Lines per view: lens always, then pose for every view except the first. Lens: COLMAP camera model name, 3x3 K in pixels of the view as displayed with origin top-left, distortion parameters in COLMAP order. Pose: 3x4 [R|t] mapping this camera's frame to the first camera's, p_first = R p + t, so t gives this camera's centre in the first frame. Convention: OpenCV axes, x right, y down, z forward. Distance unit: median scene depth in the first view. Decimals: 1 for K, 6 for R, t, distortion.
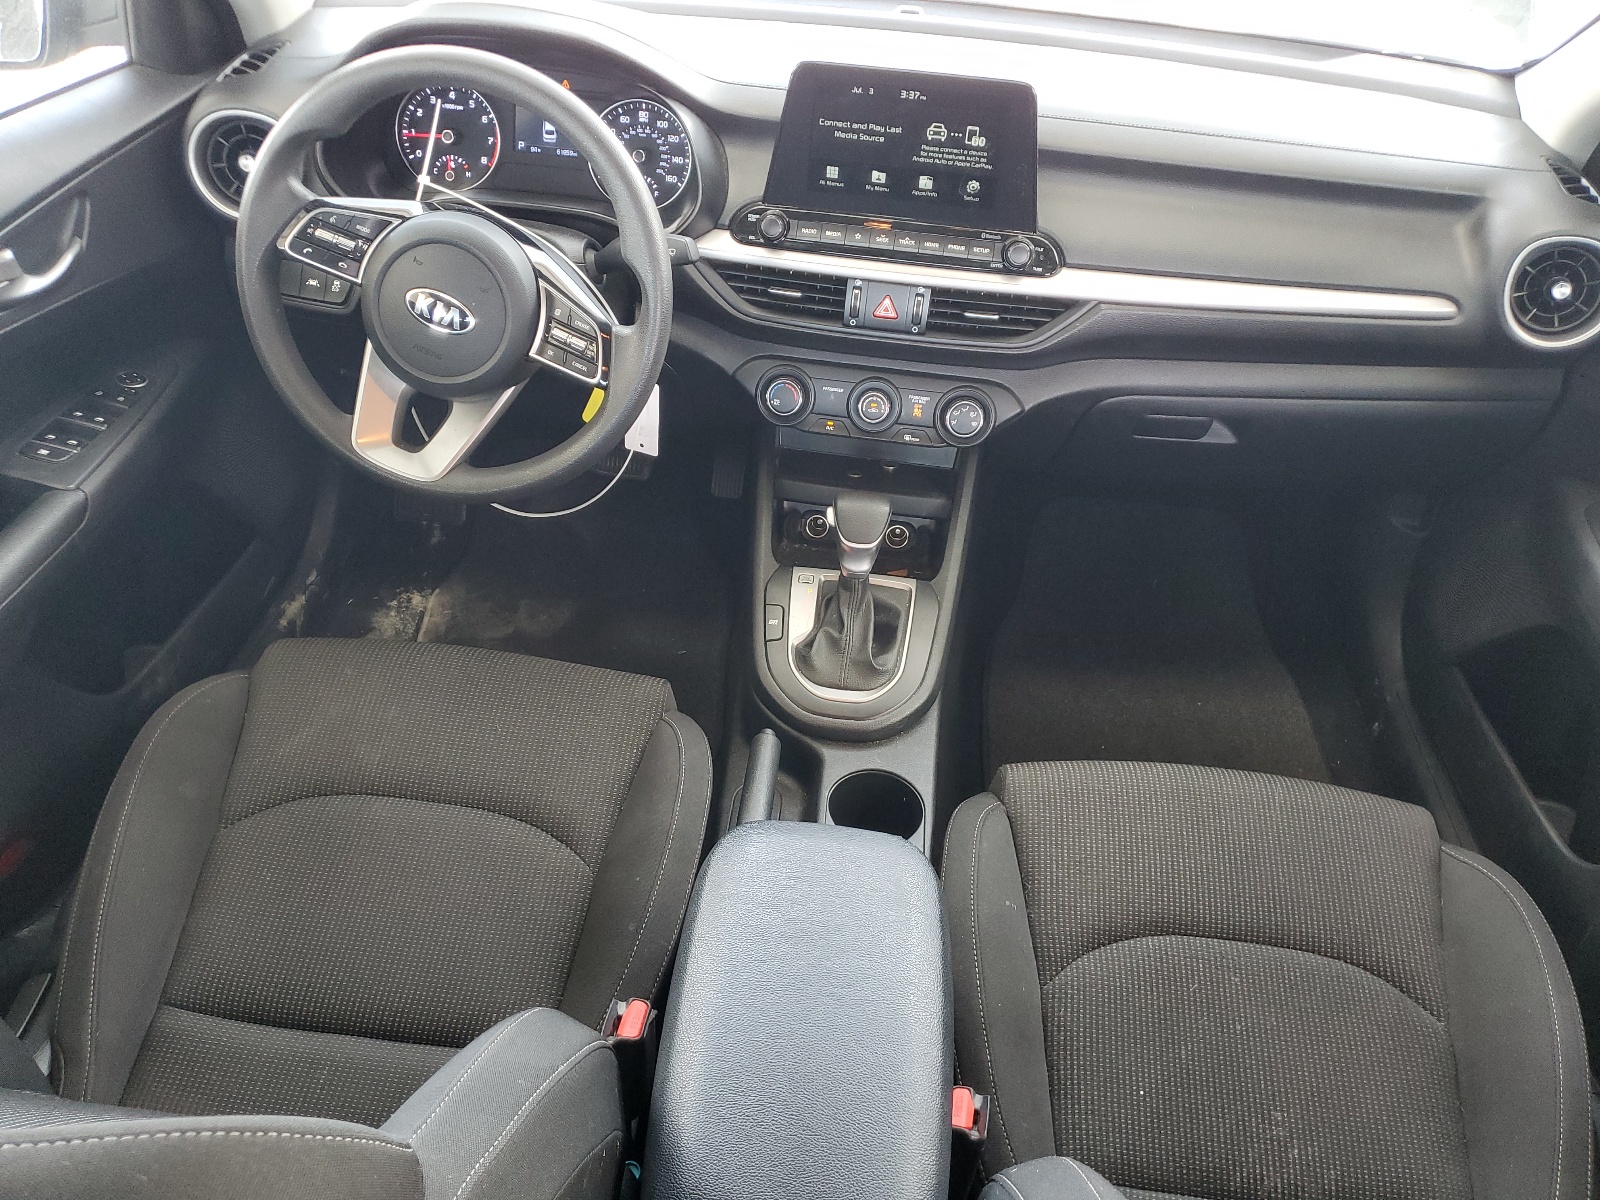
lens RADIAL K [[1218.0, 0, 797.9], [0, 1218.0, 600.0], [0, 0, 1]] dist [-0.000013, -0.003834]
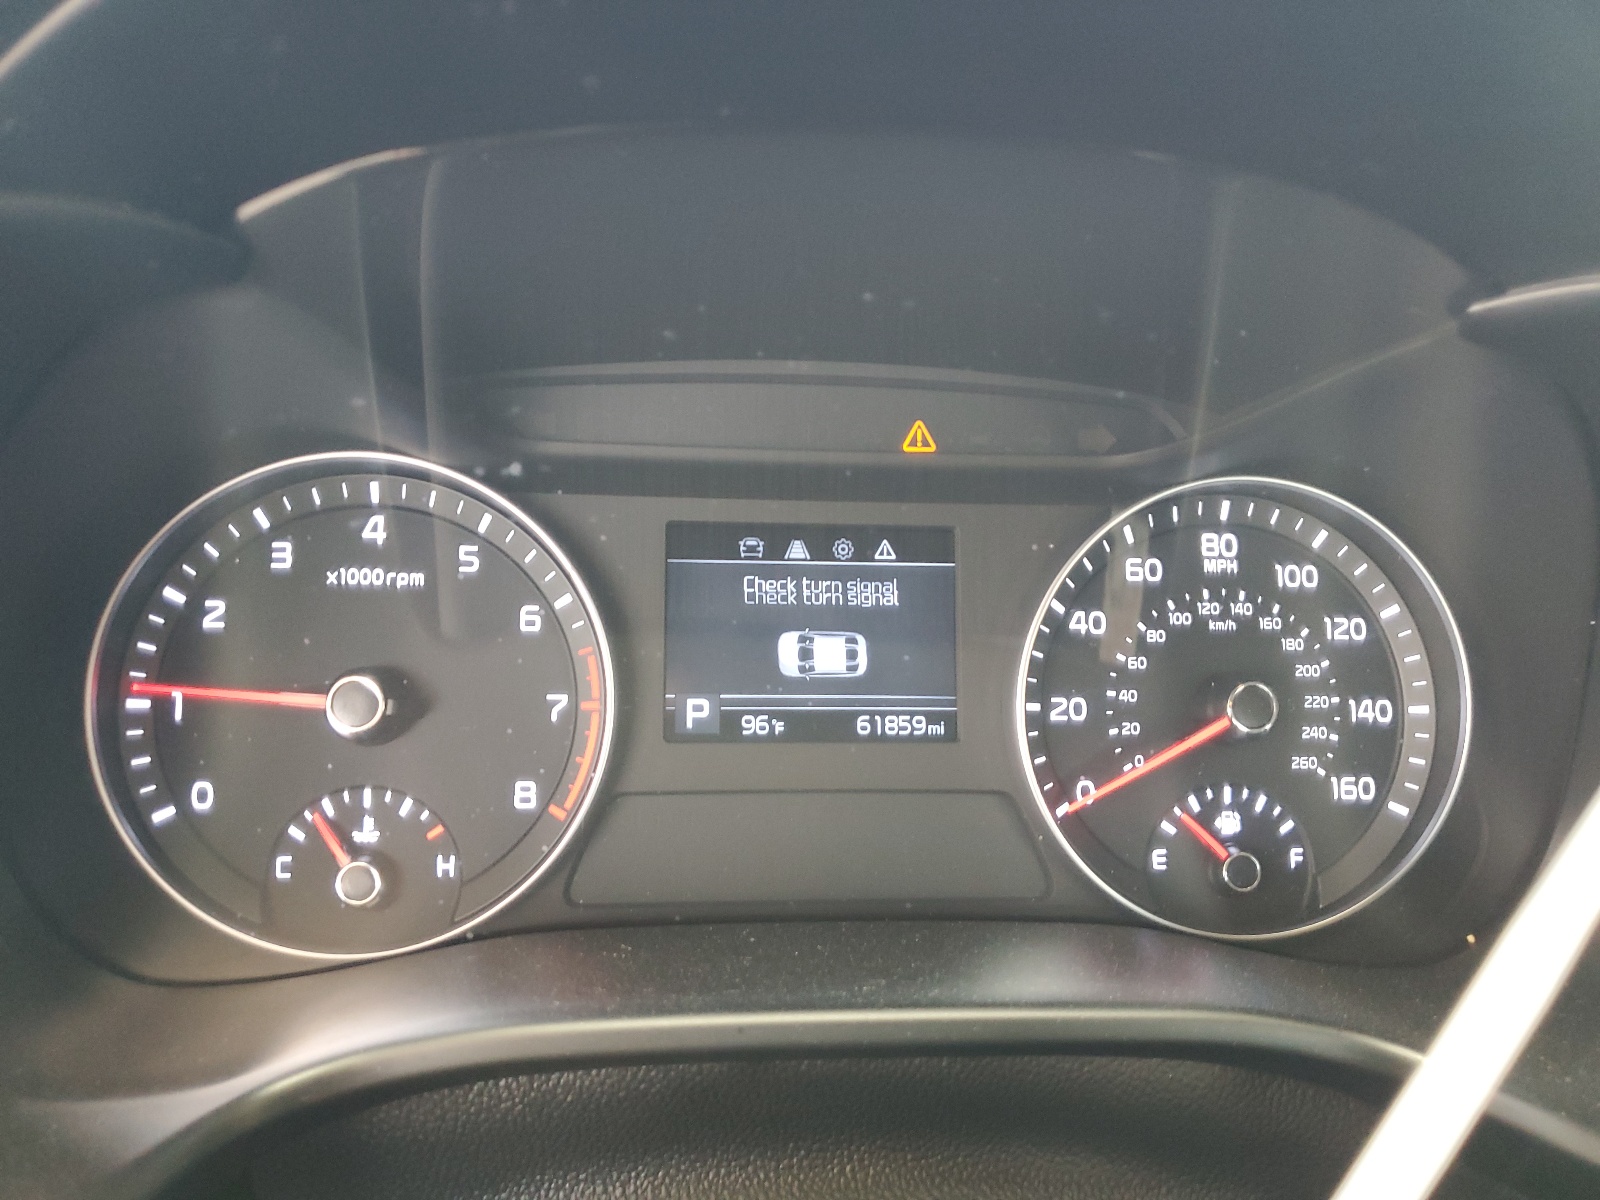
lens RADIAL K [[1218.0, 0, 800.7], [0, 1218.0, 603.8], [0, 0, 1]] dist [-0.000013, -0.003834]
pose [[0.976964, -0.075466, 0.199616, -0.252917], [0.150191, 0.907656, -0.391923, -0.302824], [-0.151606, 0.412875, 0.898081, 0.792397]]
